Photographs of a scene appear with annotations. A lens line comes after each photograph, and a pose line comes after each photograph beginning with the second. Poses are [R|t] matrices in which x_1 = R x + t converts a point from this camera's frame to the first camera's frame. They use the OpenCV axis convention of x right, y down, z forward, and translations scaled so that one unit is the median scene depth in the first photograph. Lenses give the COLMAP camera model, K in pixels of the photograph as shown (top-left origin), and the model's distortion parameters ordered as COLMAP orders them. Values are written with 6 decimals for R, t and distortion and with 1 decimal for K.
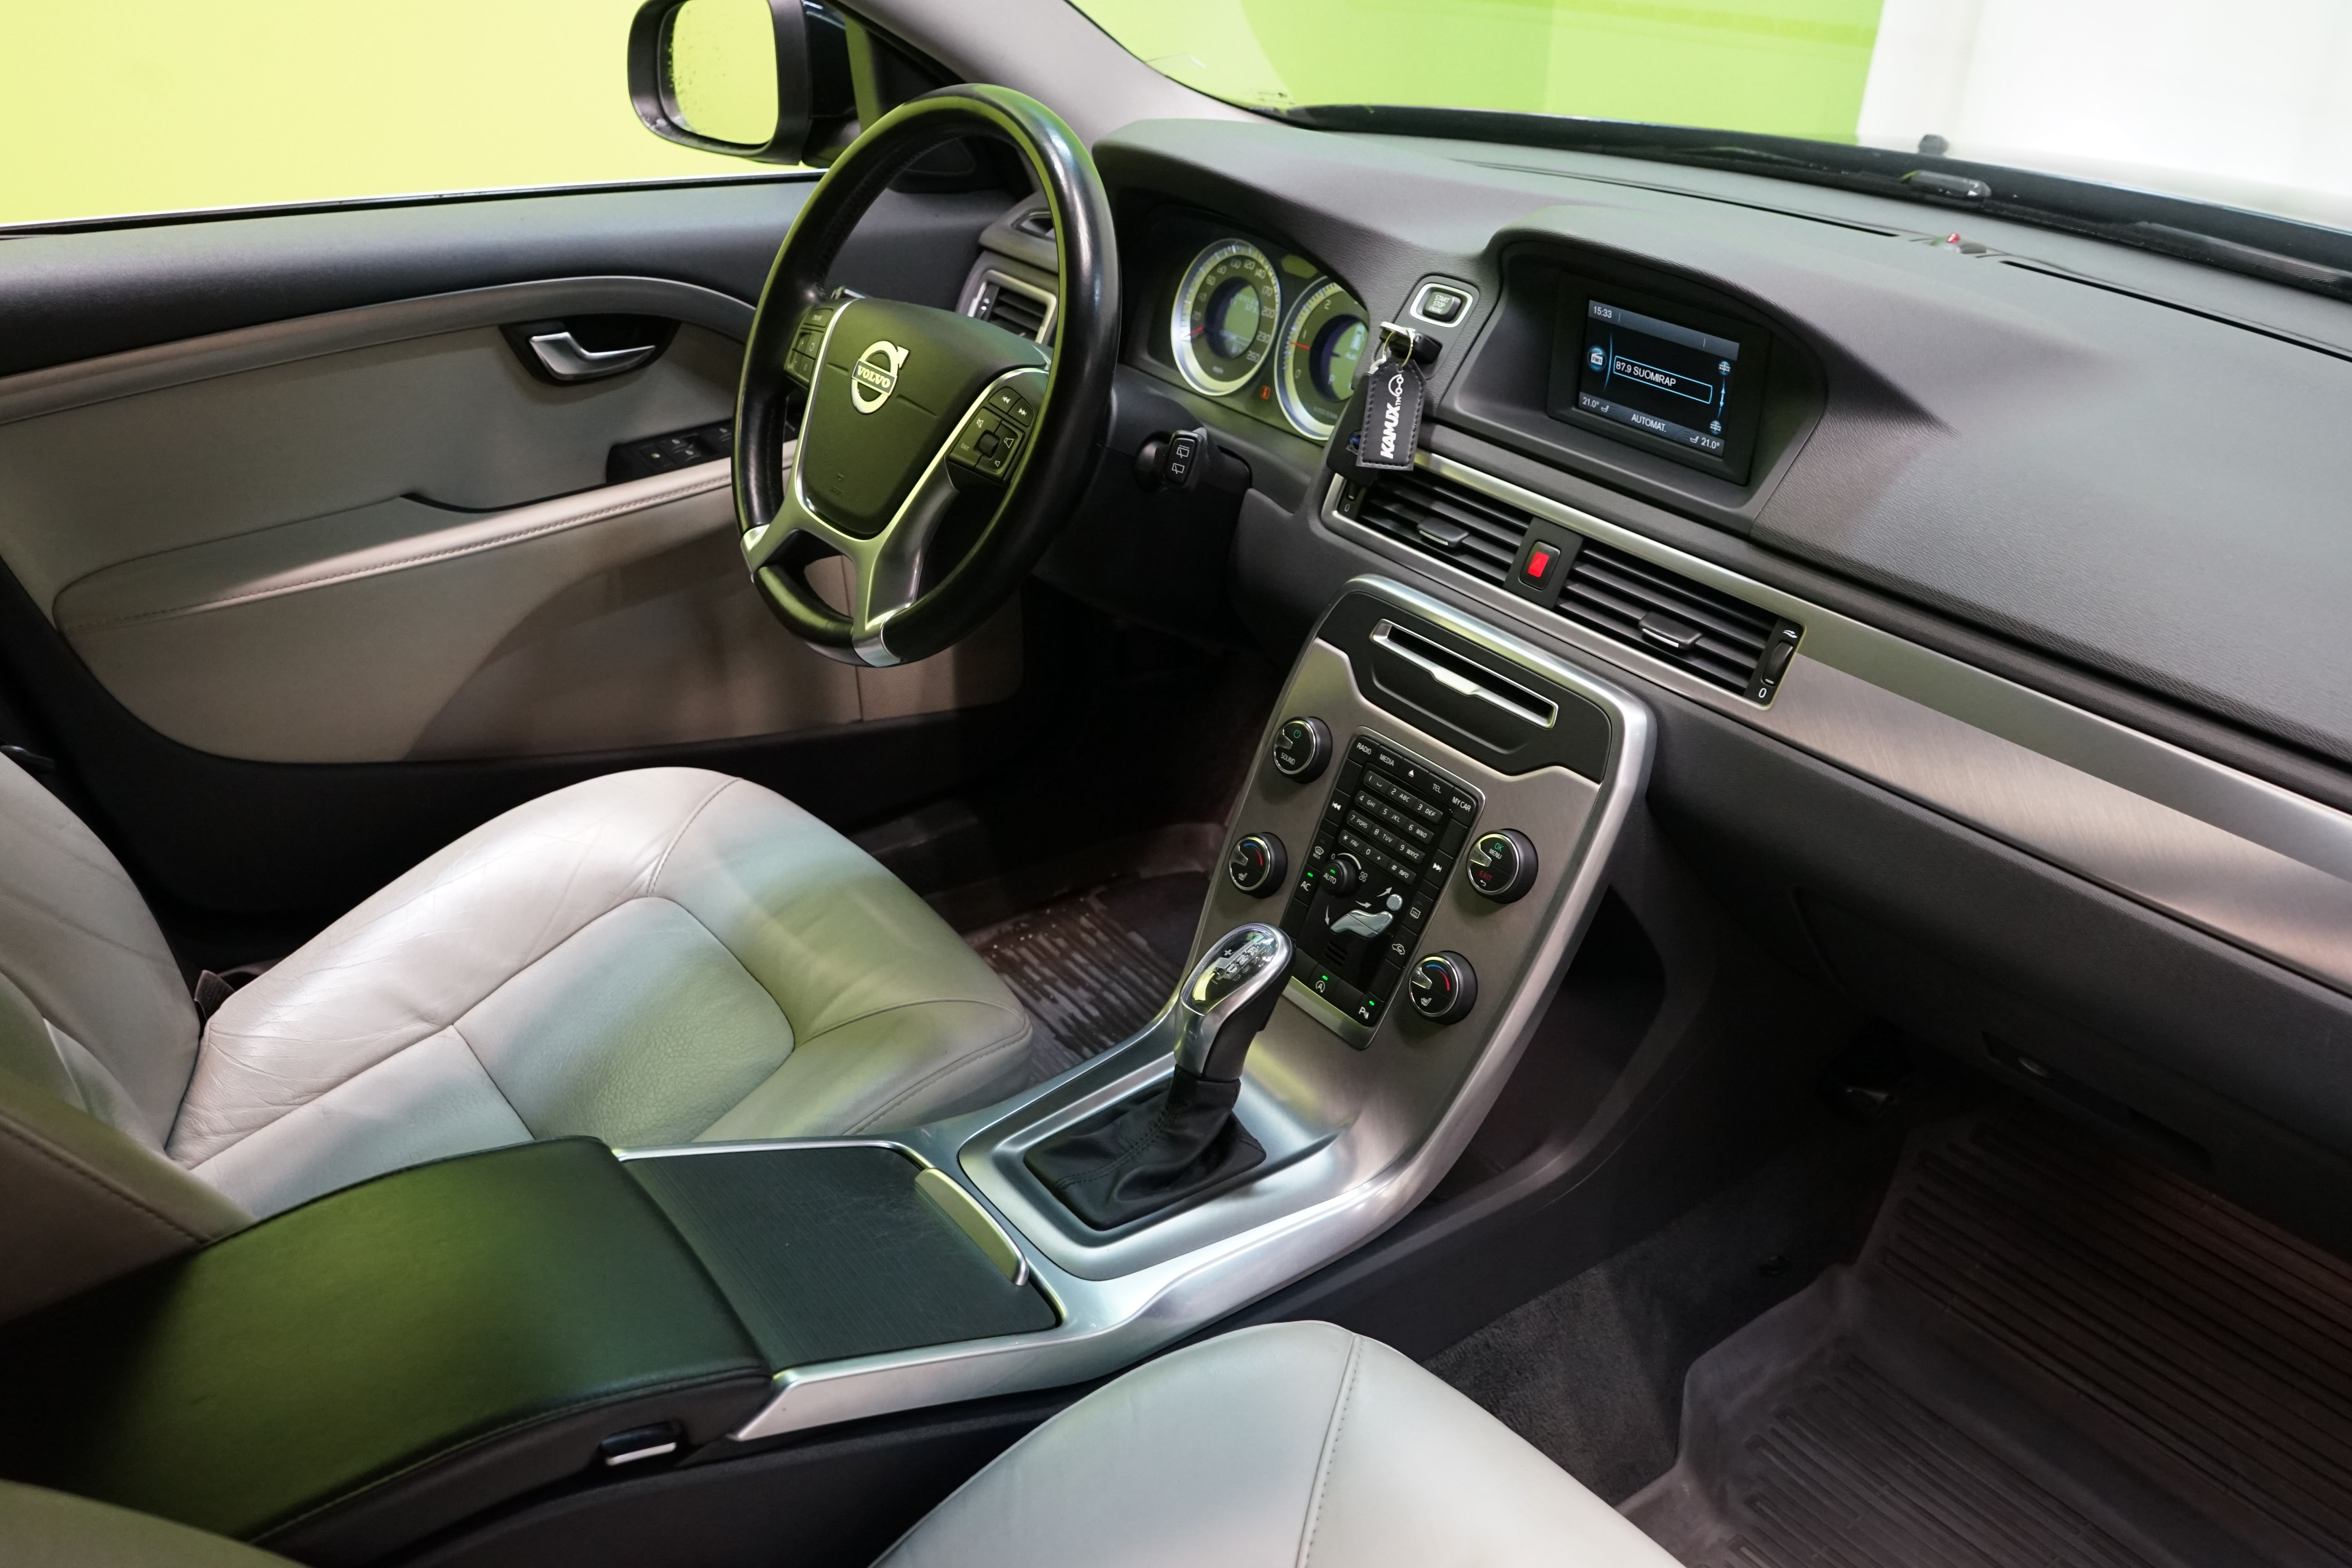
lens RADIAL K [[1928.5, 0, 1175.9], [0, 1928.5, 783.4], [0, 0, 1]] dist [0.000905, -0.000529]
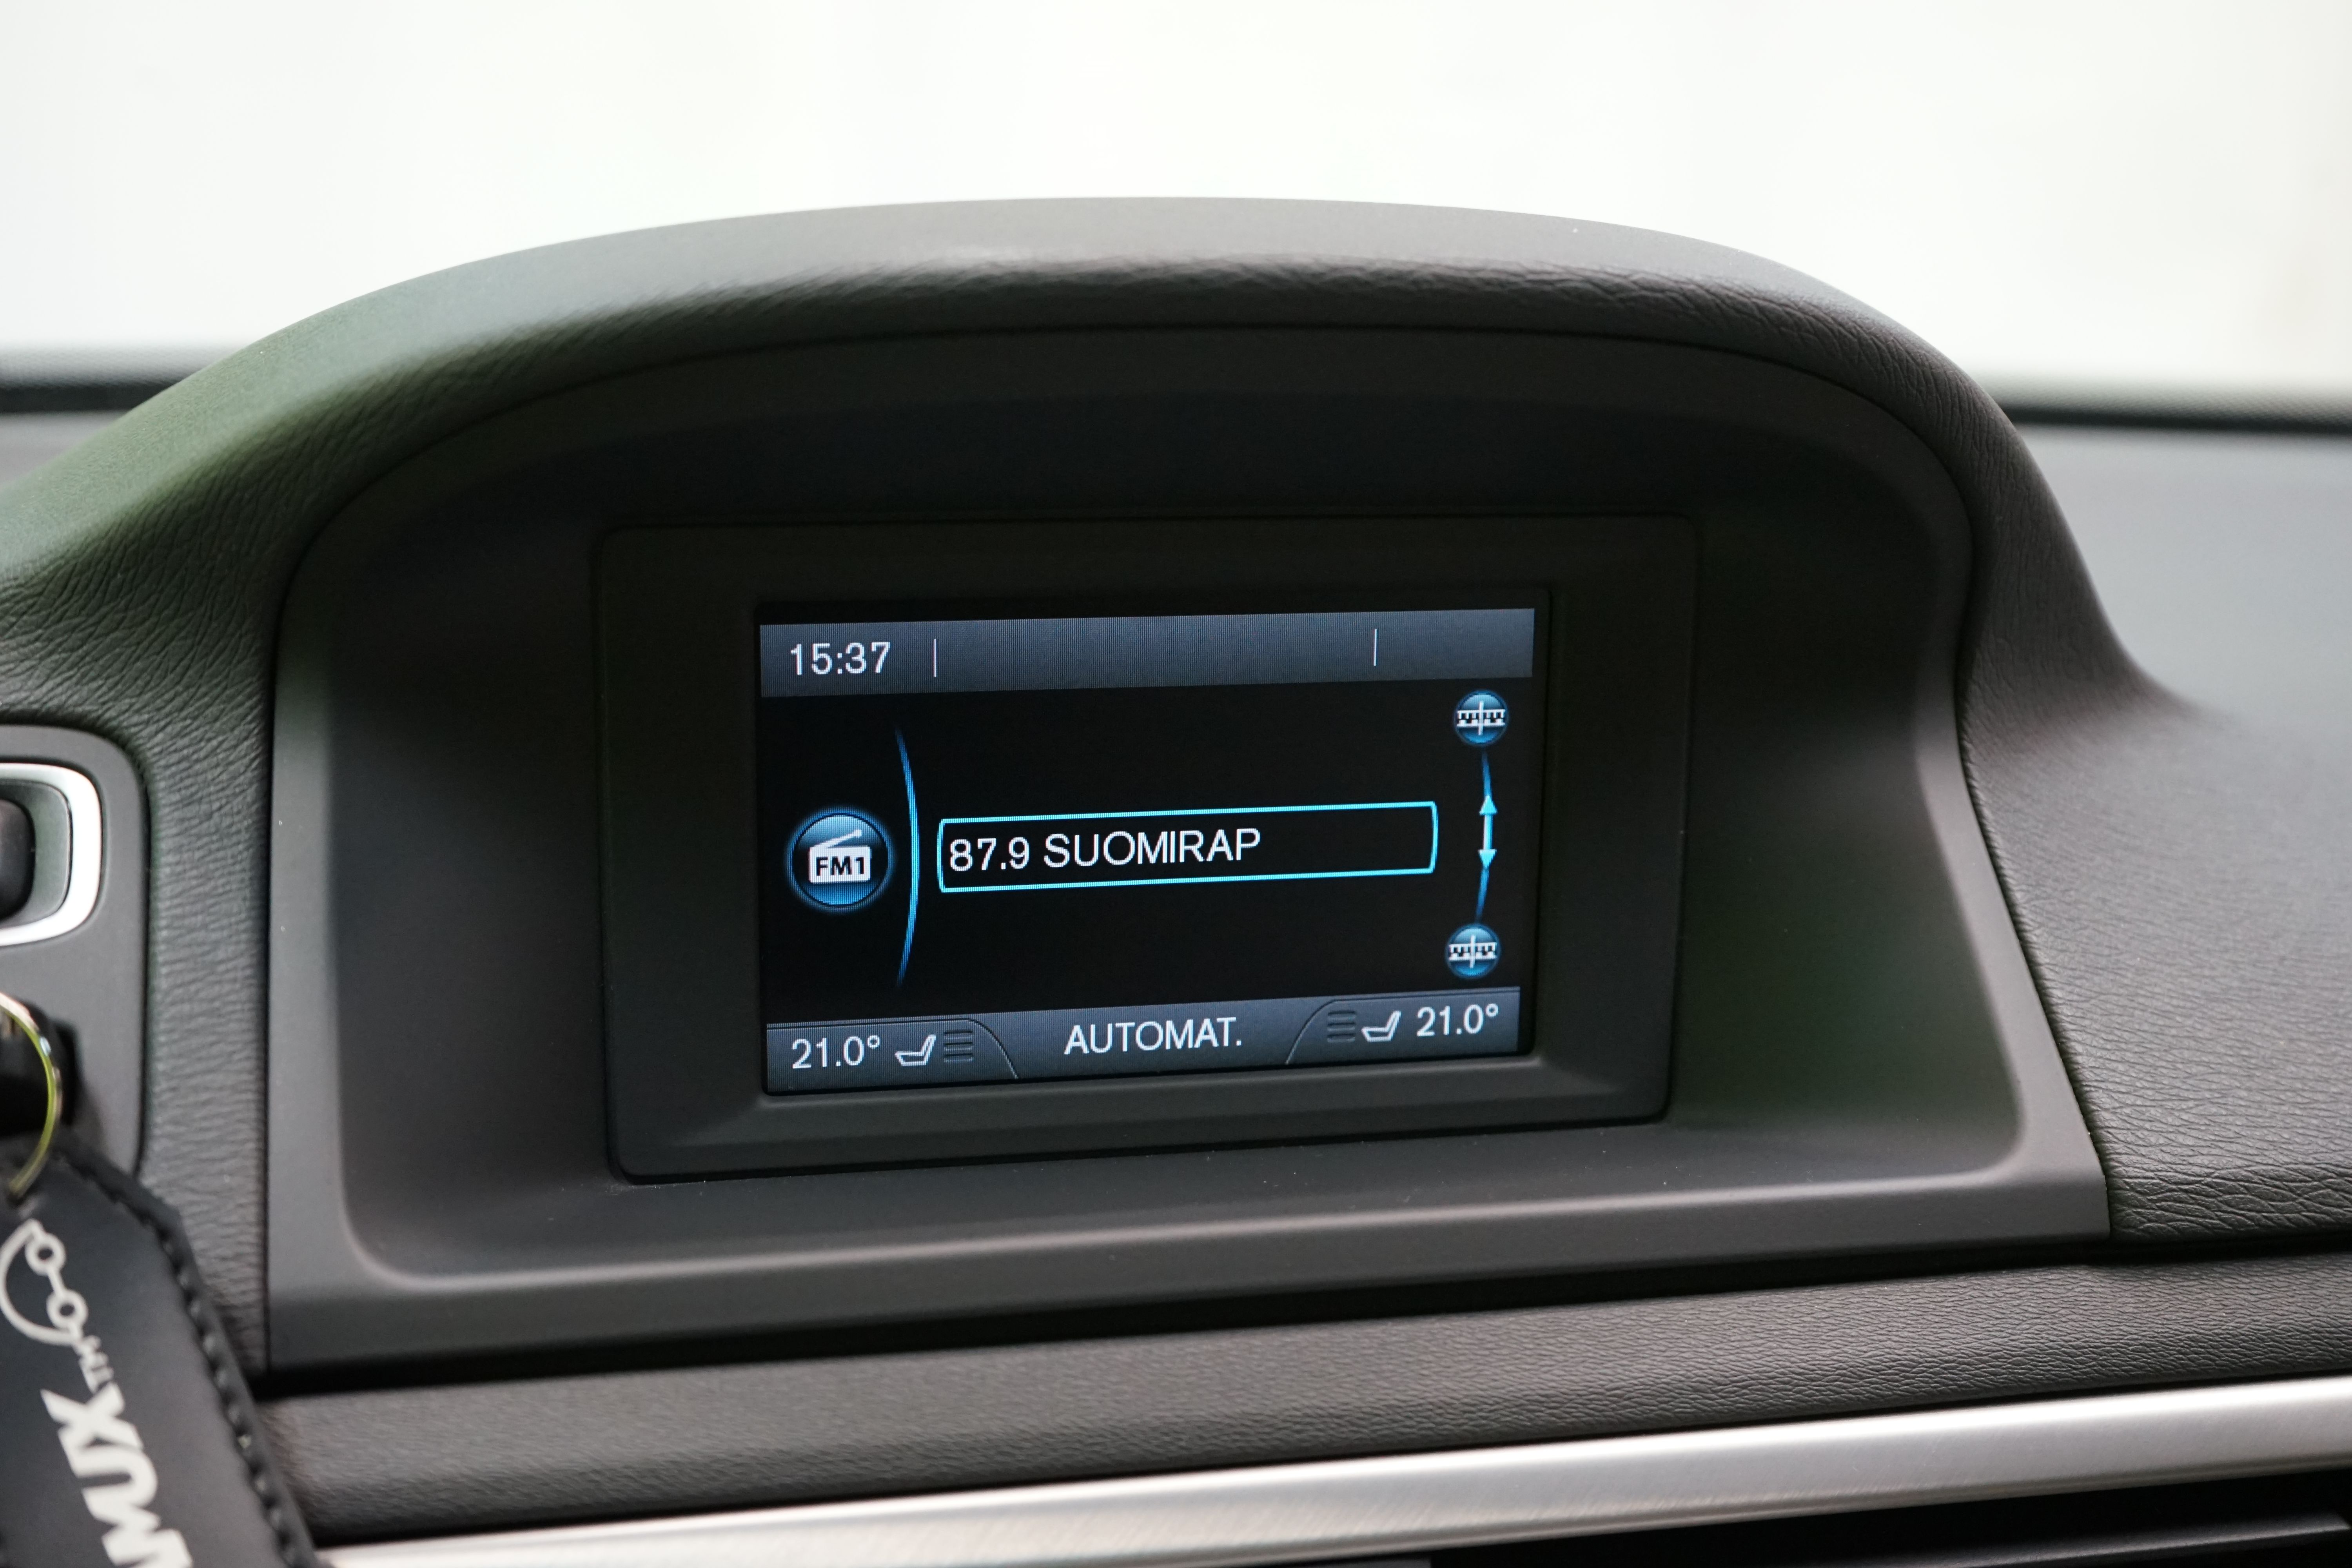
lens RADIAL K [[2860.8, 0, 1176.2], [0, 2860.8, 785.6], [0, 0, 1]] dist [-0.018926, 0.000000]
pose [[0.420202, -0.184583, 0.888459, -0.069563], [0.438382, 0.898551, -0.020656, -0.210515], [-0.794513, 0.398164, 0.458491, 0.835097]]
